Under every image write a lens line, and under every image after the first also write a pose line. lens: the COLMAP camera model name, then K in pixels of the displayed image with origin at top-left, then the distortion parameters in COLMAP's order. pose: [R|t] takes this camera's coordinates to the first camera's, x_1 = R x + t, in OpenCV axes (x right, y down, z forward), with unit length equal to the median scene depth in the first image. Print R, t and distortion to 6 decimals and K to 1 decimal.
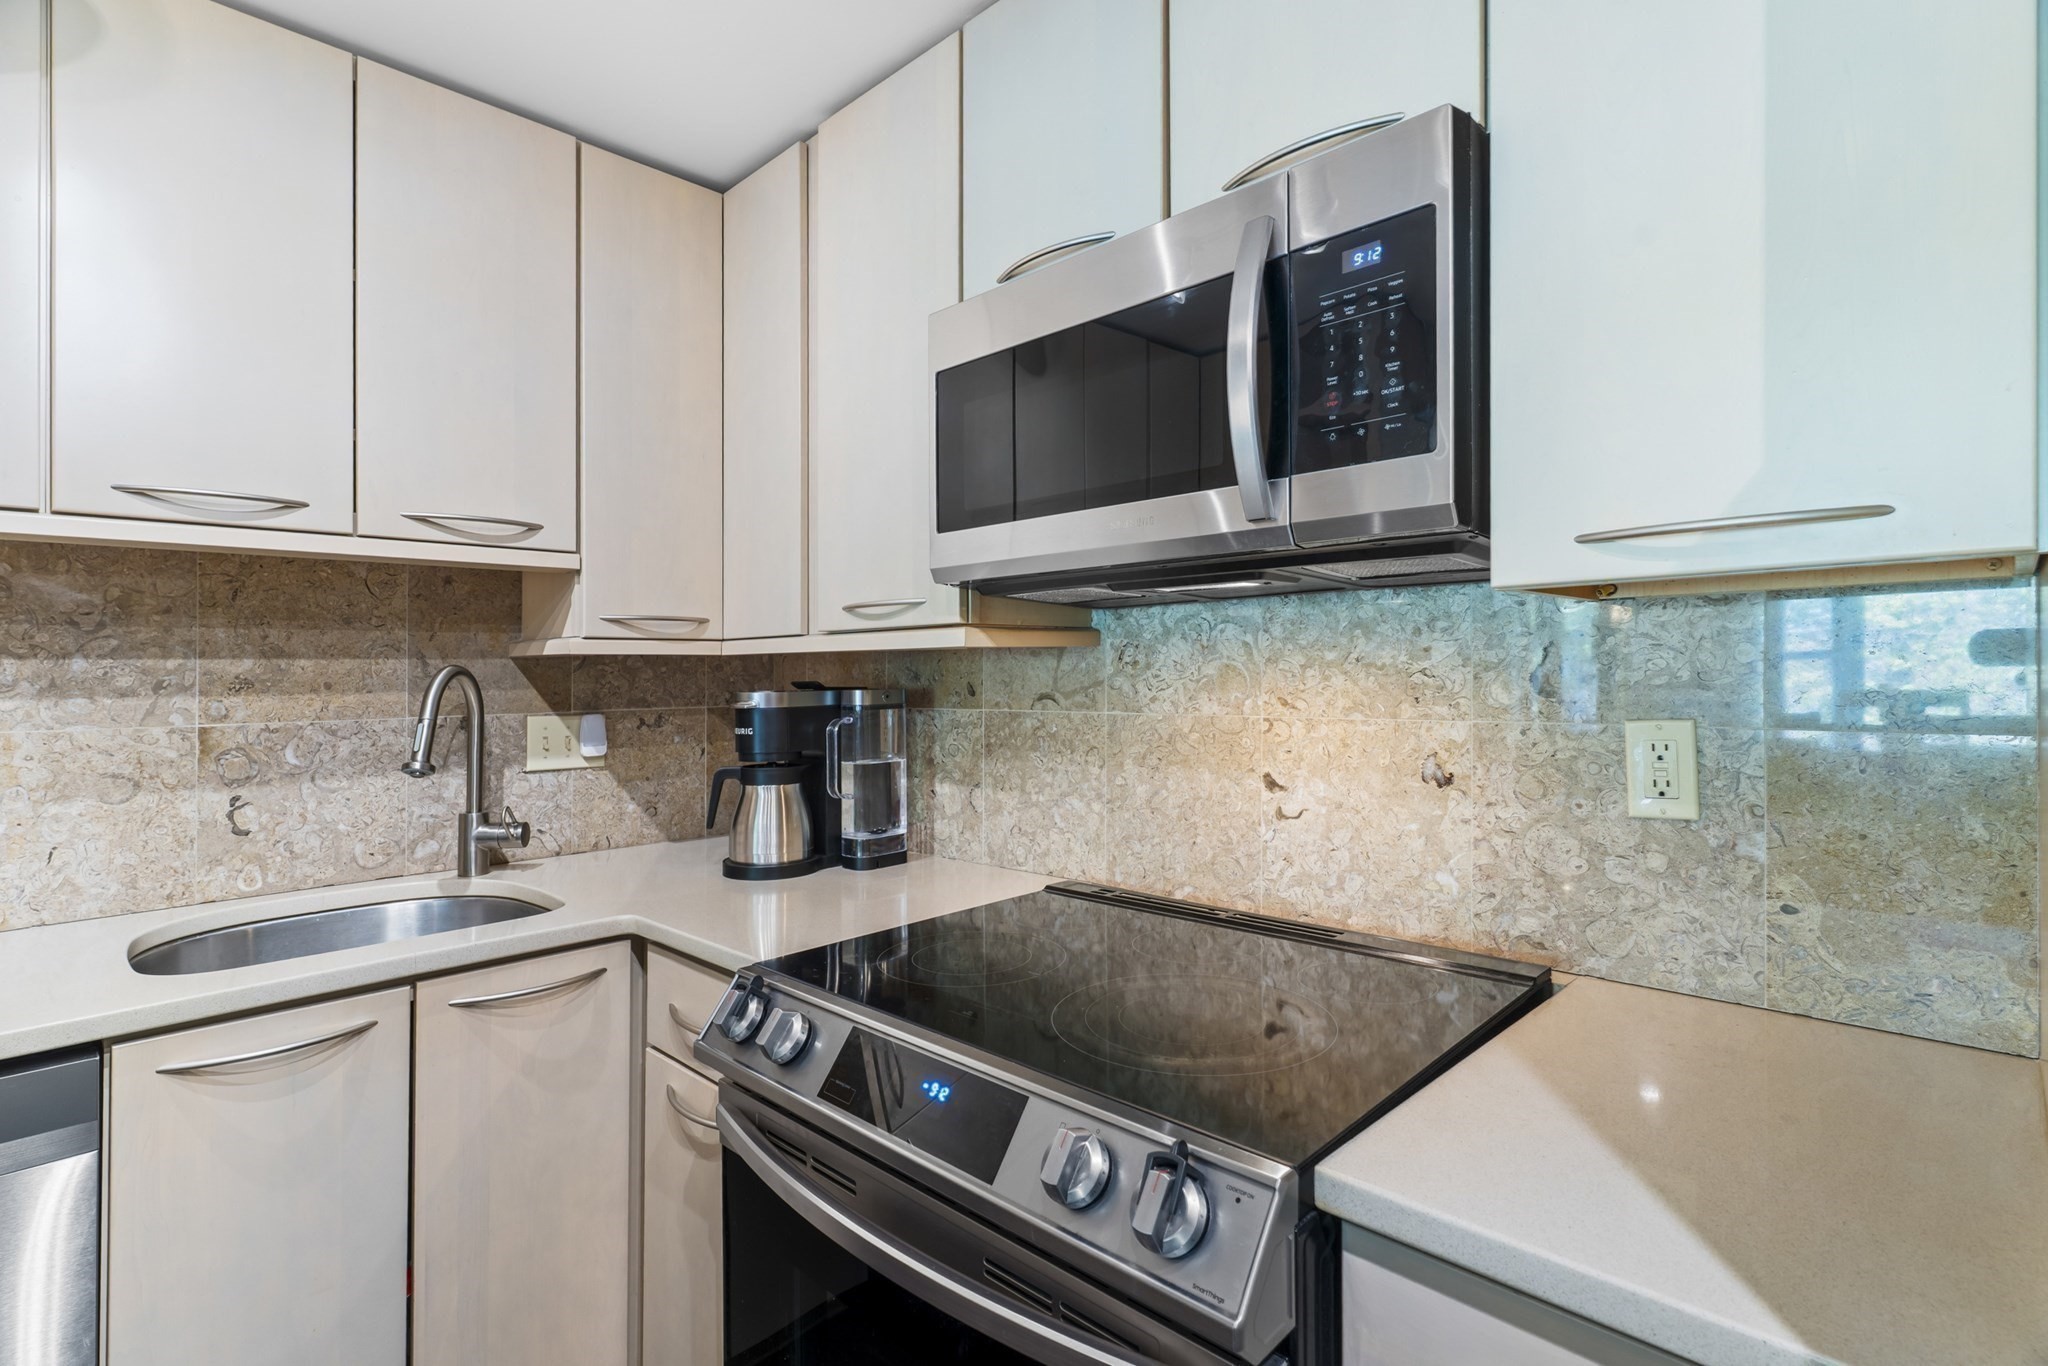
lens RADIAL K [[975.3, 0, 1027.4], [0, 975.3, 660.3], [0, 0, 1]] dist [0.001561, 0.000017]
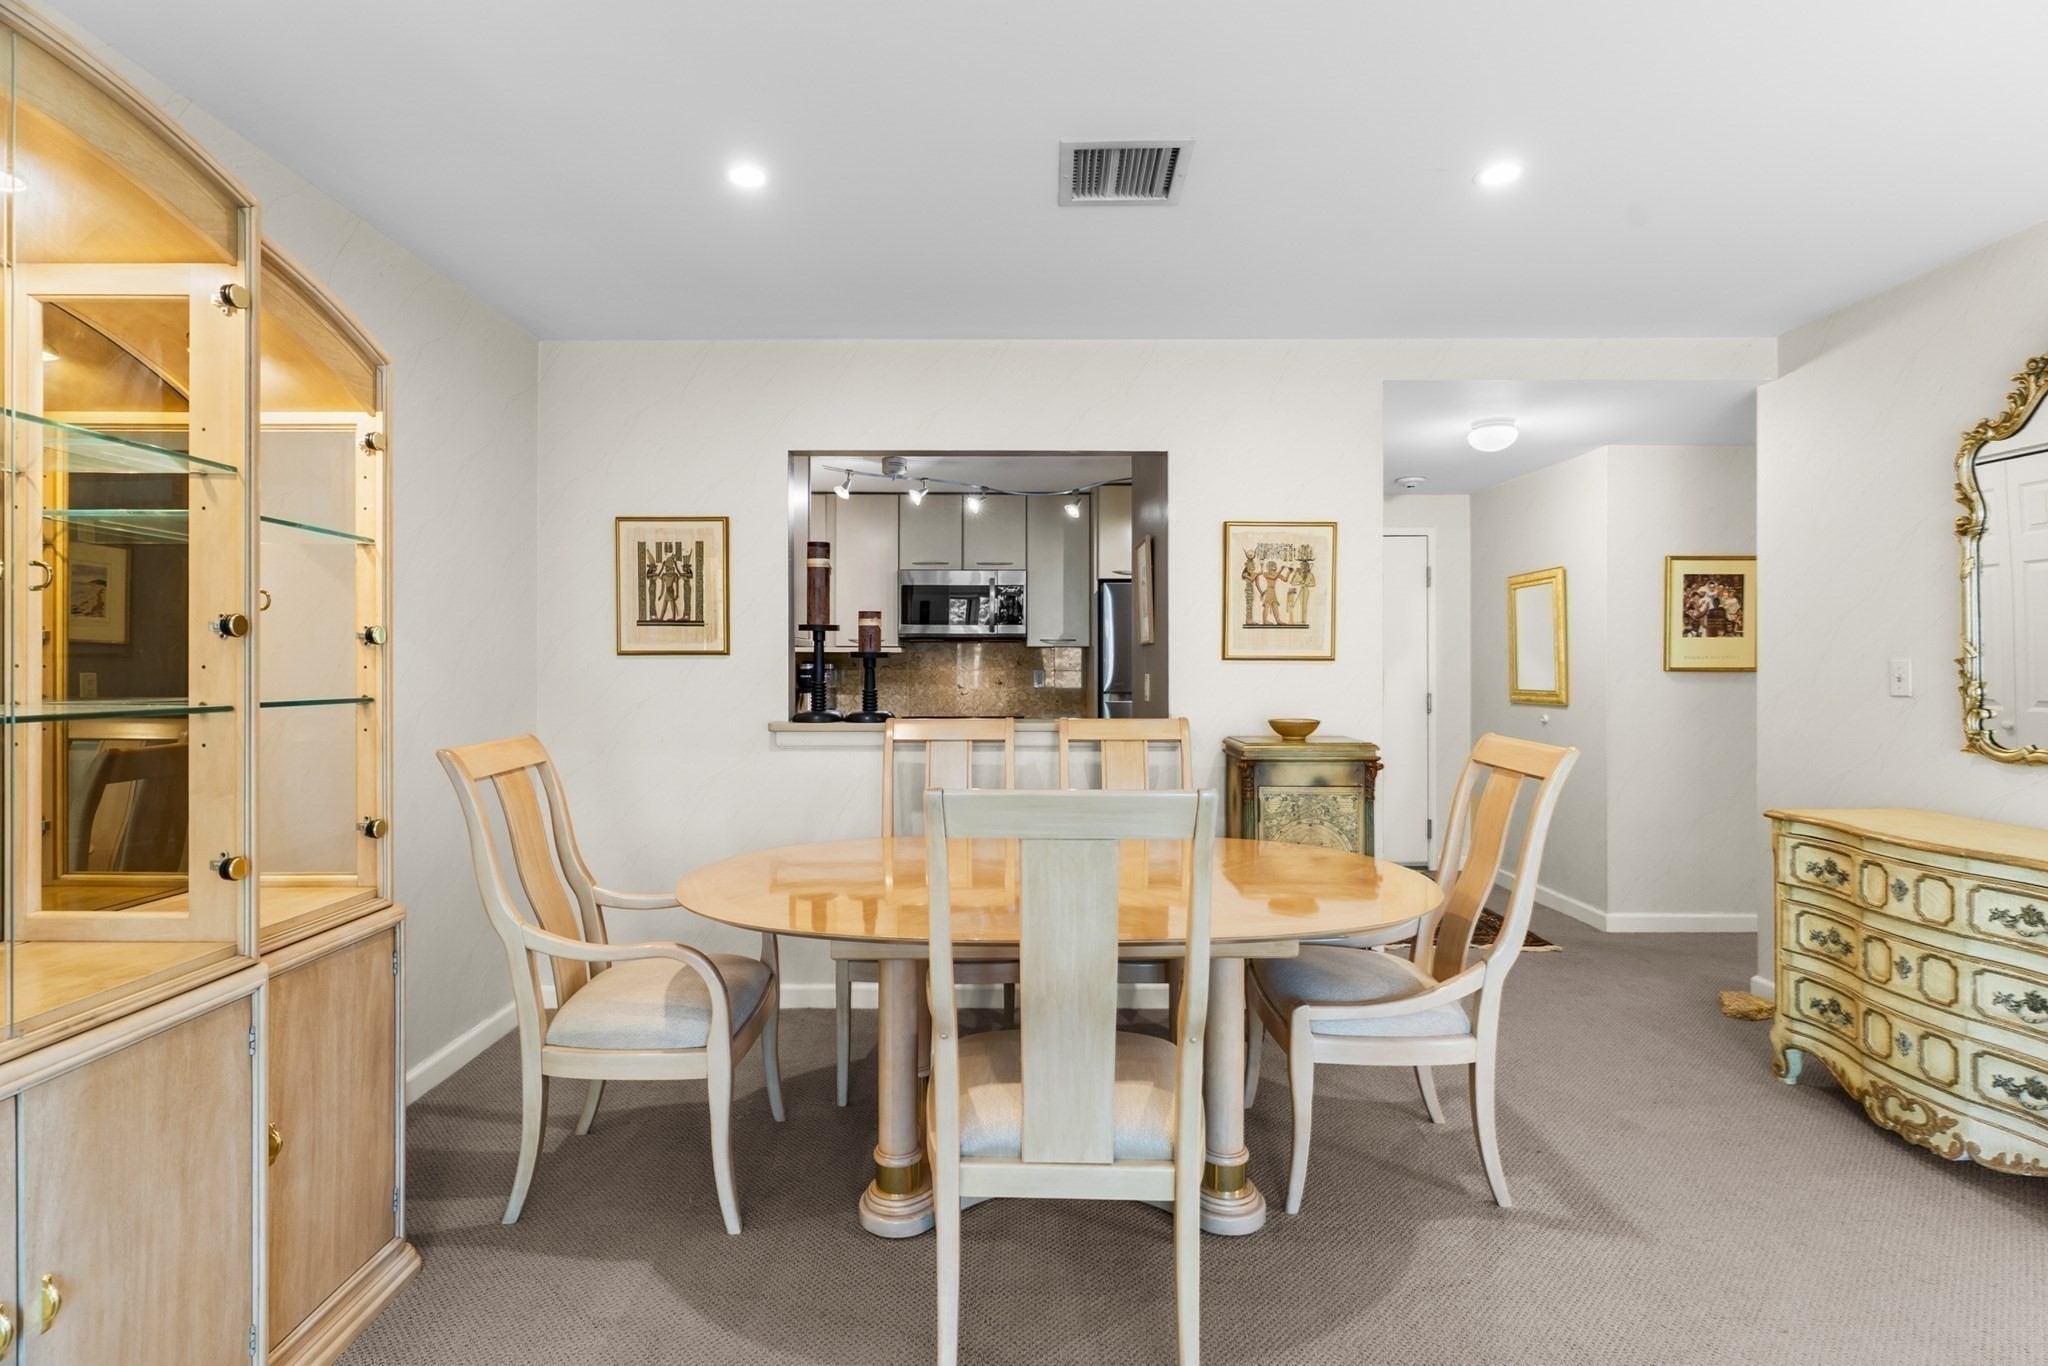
lens RADIAL K [[984.0, 0, 1002.7], [0, 984.0, 655.4], [0, 0, 1]] dist [0.001062, -0.000293]
pose [[0.724390, 0.018247, 0.689148, -2.642773], [-0.019905, 0.999786, -0.005549, 0.011963], [-0.689103, -0.009698, 0.724599, -2.293034]]
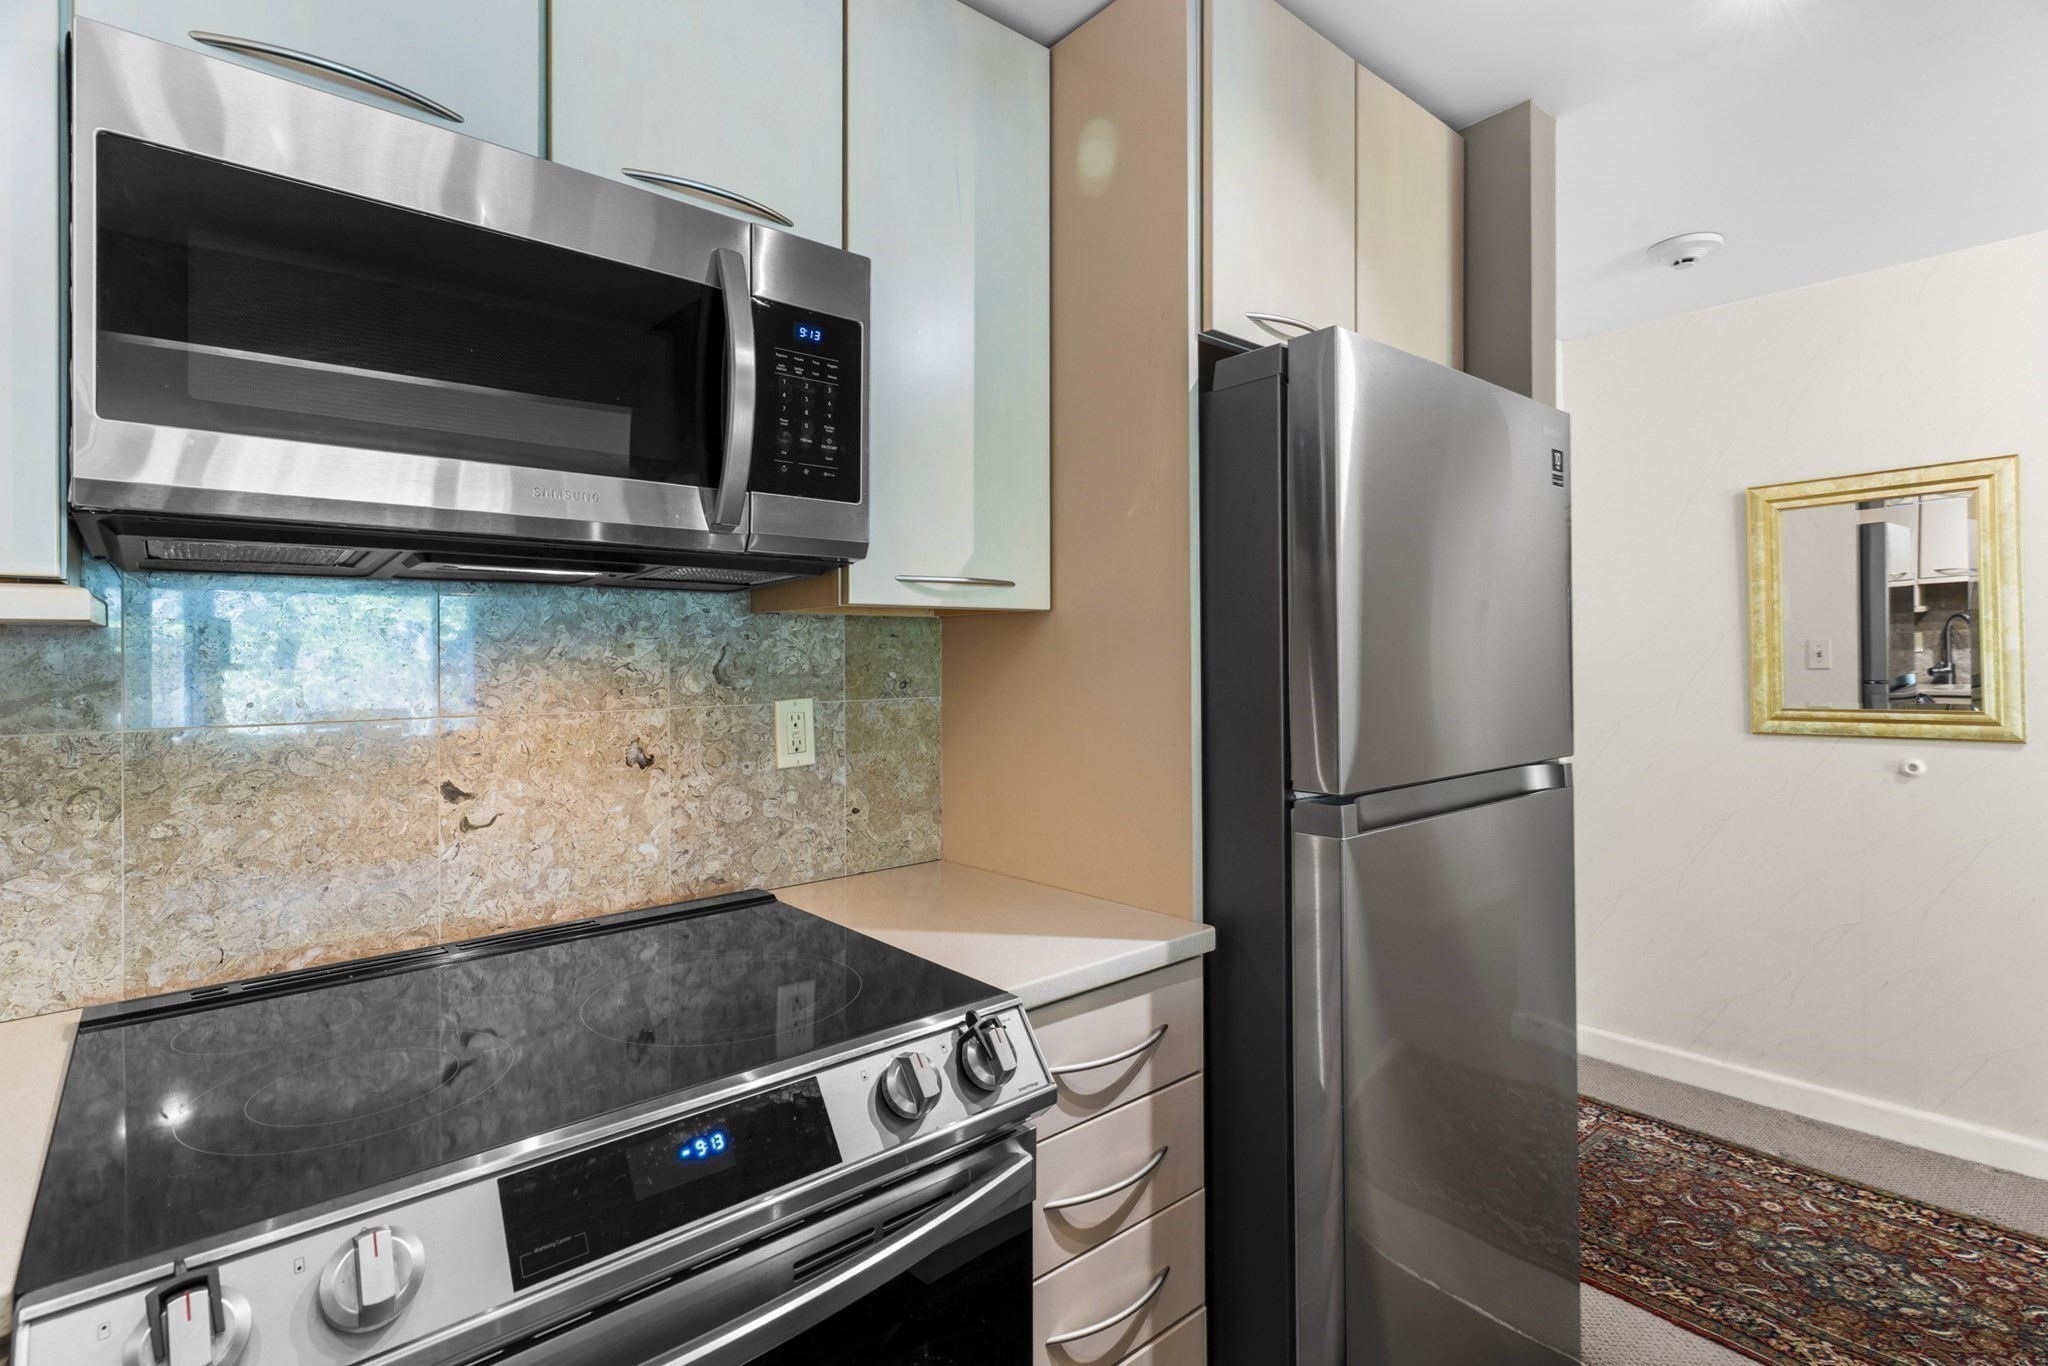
lens RADIAL K [[975.3, 0, 1027.4], [0, 975.3, 660.3], [0, 0, 1]] dist [0.001561, 0.000017]
pose [[0.084037, 0.011261, 0.996399, -0.602626], [-0.003587, 0.999933, -0.010999, 0.014313], [-0.996456, -0.002650, 0.084072, 0.418778]]
